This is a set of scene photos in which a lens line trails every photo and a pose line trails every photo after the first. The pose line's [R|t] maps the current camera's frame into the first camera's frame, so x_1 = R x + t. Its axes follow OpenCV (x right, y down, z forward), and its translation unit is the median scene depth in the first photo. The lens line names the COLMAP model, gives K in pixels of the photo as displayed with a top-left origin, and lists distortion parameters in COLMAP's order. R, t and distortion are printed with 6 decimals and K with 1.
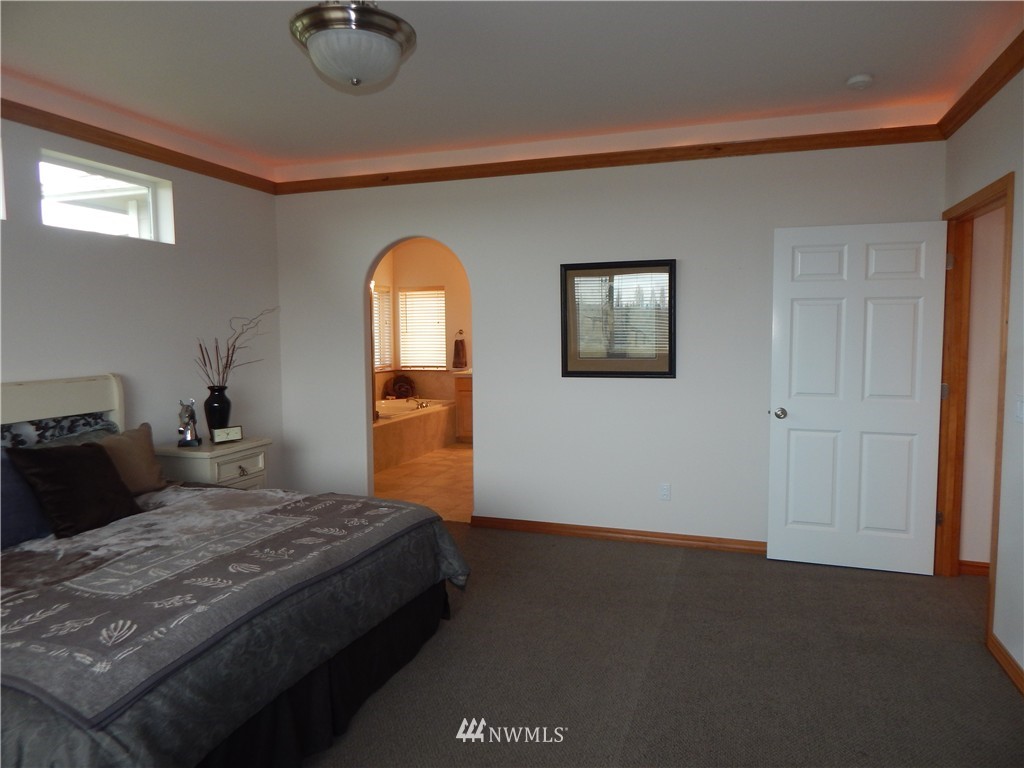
lens RADIAL K [[689.3, 0, 510.1], [0, 689.3, 382.0], [0, 0, 1]] dist [-0.004040, -0.003169]
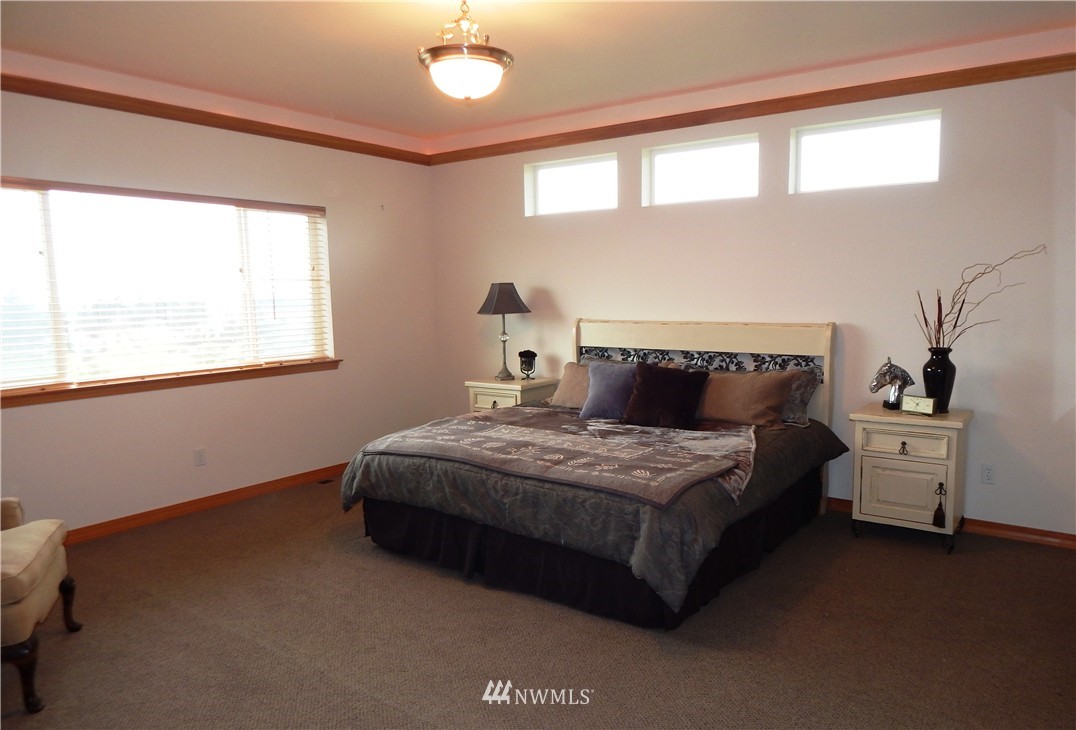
lens RADIAL K [[718.7, 0, 537.8], [0, 718.7, 366.0], [0, 0, 1]] dist [0.002465, 0.000403]
pose [[-0.292351, 0.111835, -0.949749, 0.815154], [-0.053990, 0.989624, 0.133150, -0.090852], [0.954786, 0.090203, -0.283279, 1.156753]]
